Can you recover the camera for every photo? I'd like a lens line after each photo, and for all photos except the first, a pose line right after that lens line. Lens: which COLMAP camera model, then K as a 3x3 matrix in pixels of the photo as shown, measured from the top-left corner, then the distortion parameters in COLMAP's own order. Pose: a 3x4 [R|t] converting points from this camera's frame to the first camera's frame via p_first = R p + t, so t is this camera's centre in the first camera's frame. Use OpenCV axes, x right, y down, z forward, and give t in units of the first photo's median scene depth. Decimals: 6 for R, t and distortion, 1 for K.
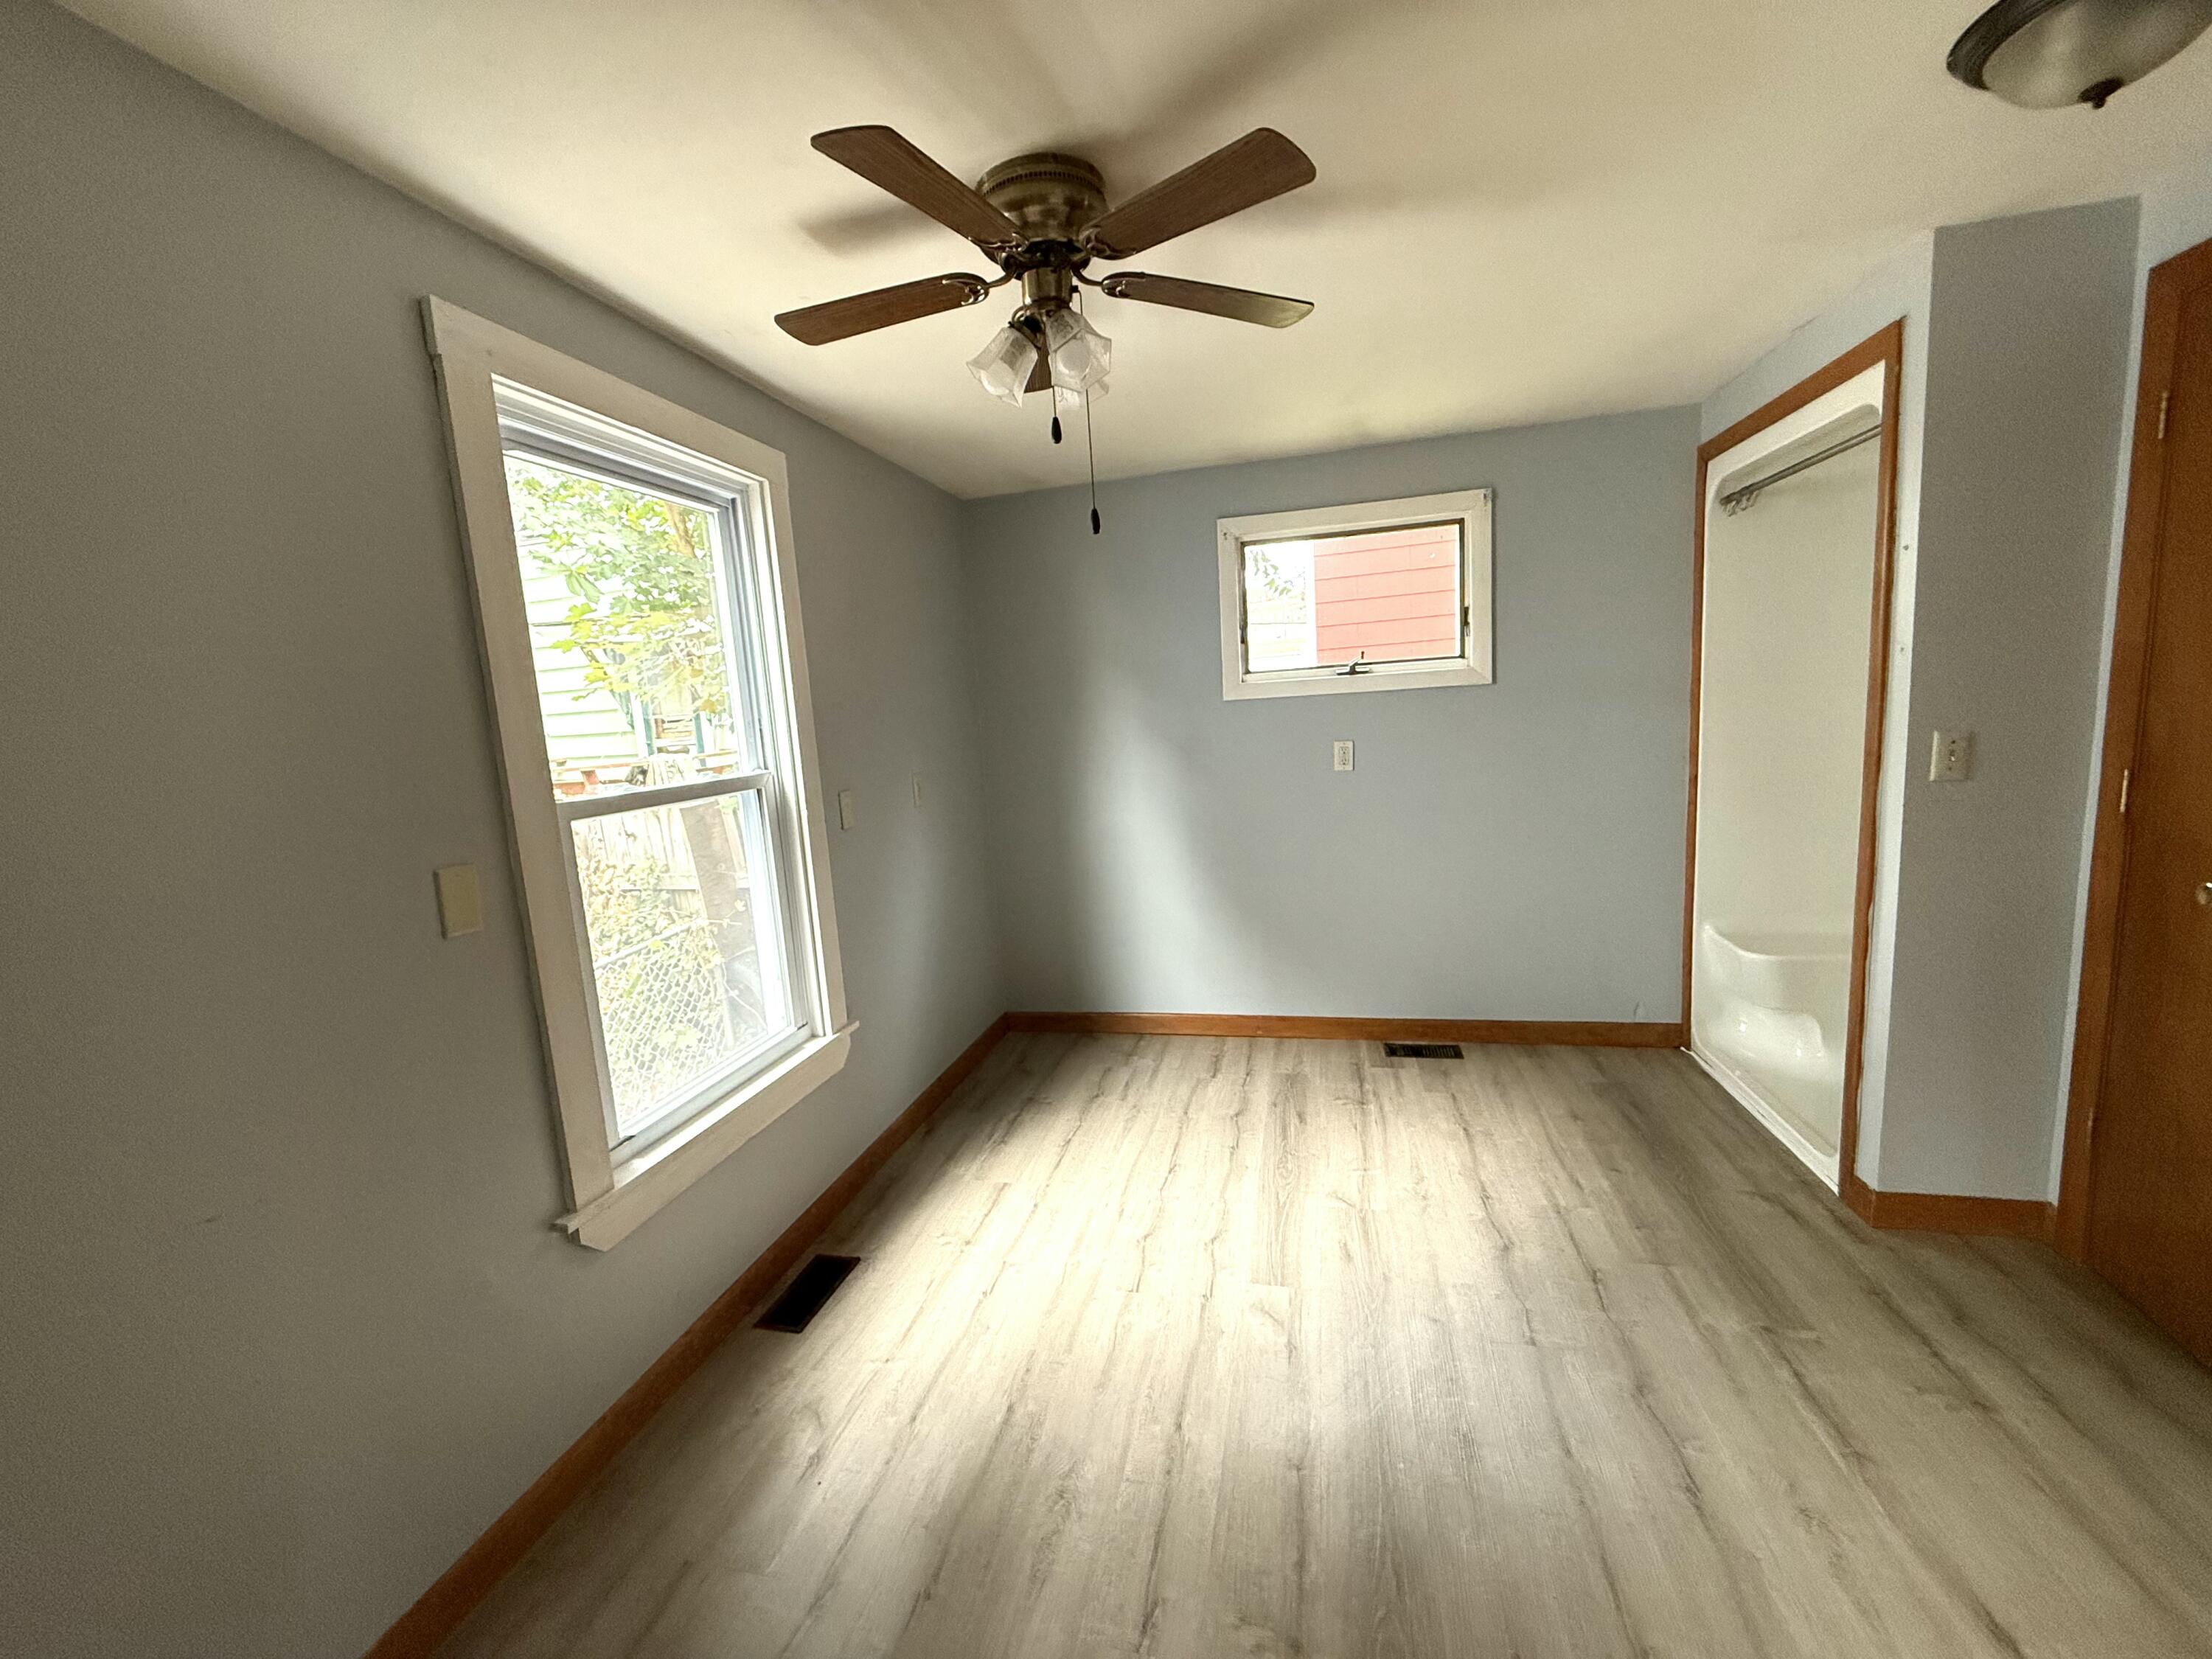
lens RADIAL K [[876.7, 0, 1106.5], [0, 876.7, 830.1], [0, 0, 1]] dist [-0.003549, 0.000307]
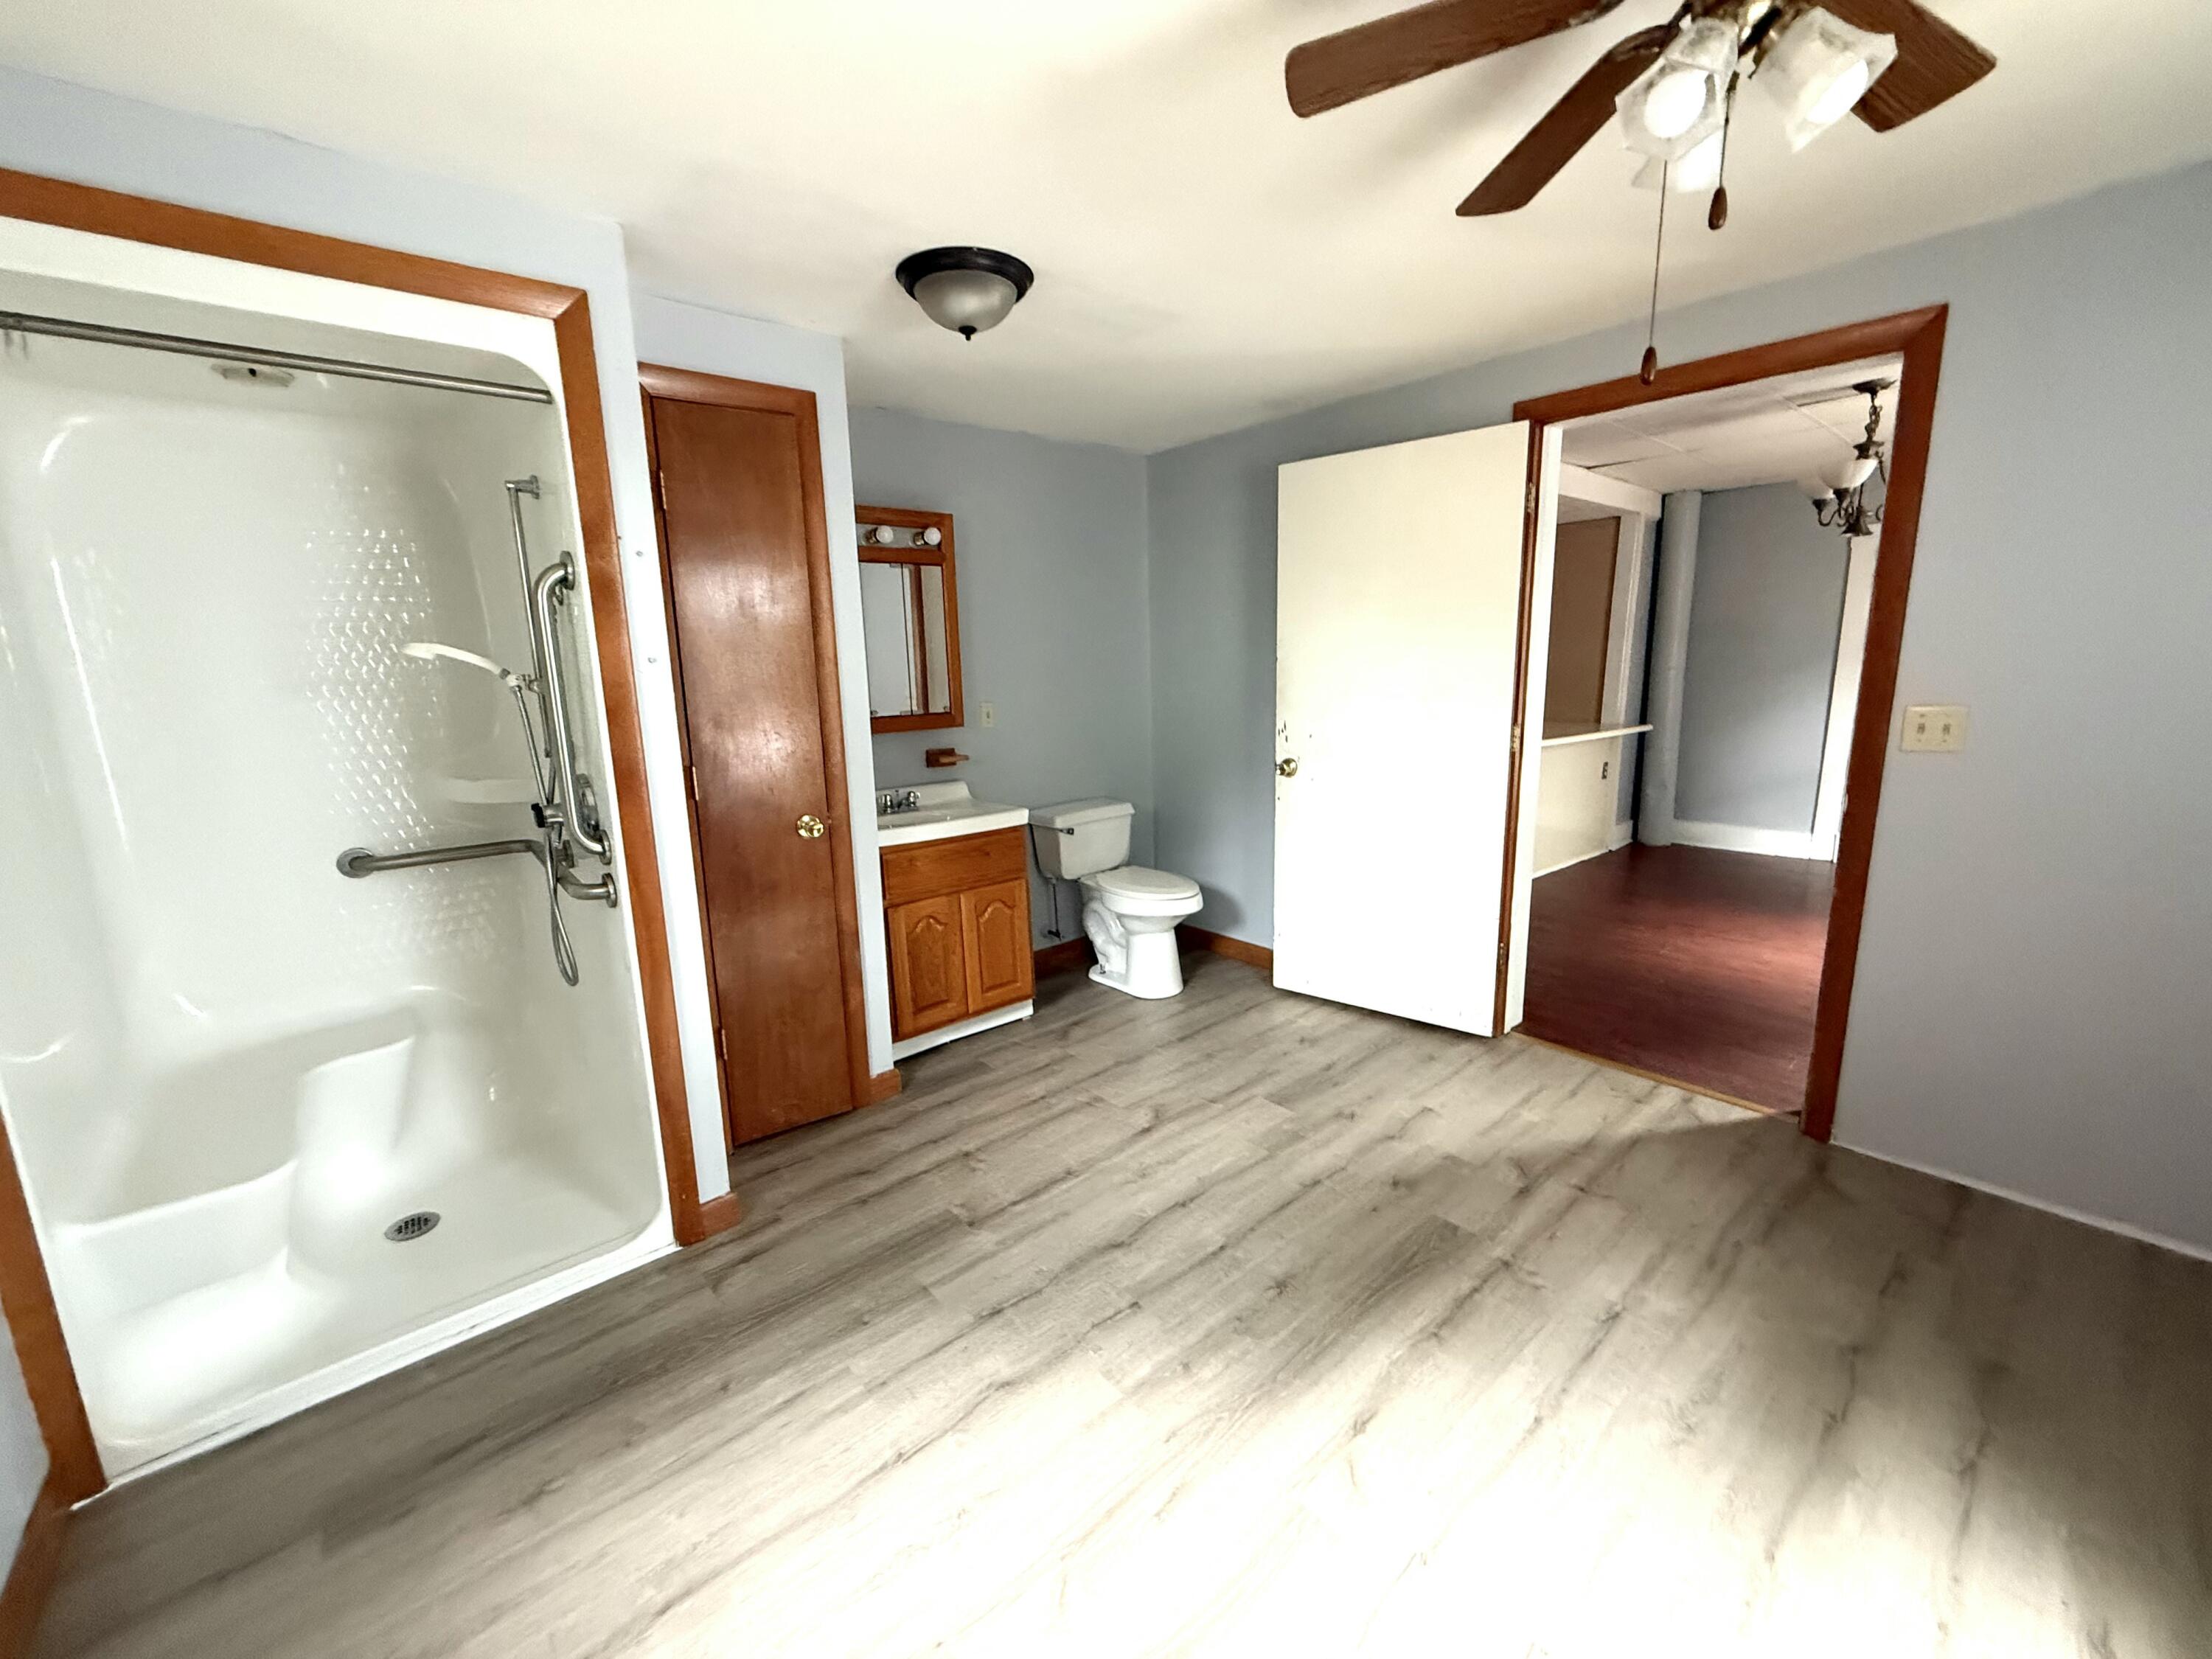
lens RADIAL K [[876.7, 0, 1098.0], [0, 876.7, 831.7], [0, 0, 1]] dist [-0.003549, 0.000307]
pose [[-0.801276, -0.025184, 0.597764, -0.074552], [0.165777, 0.950649, 0.262267, -0.211133], [-0.574869, 0.309244, -0.757558, 1.604954]]
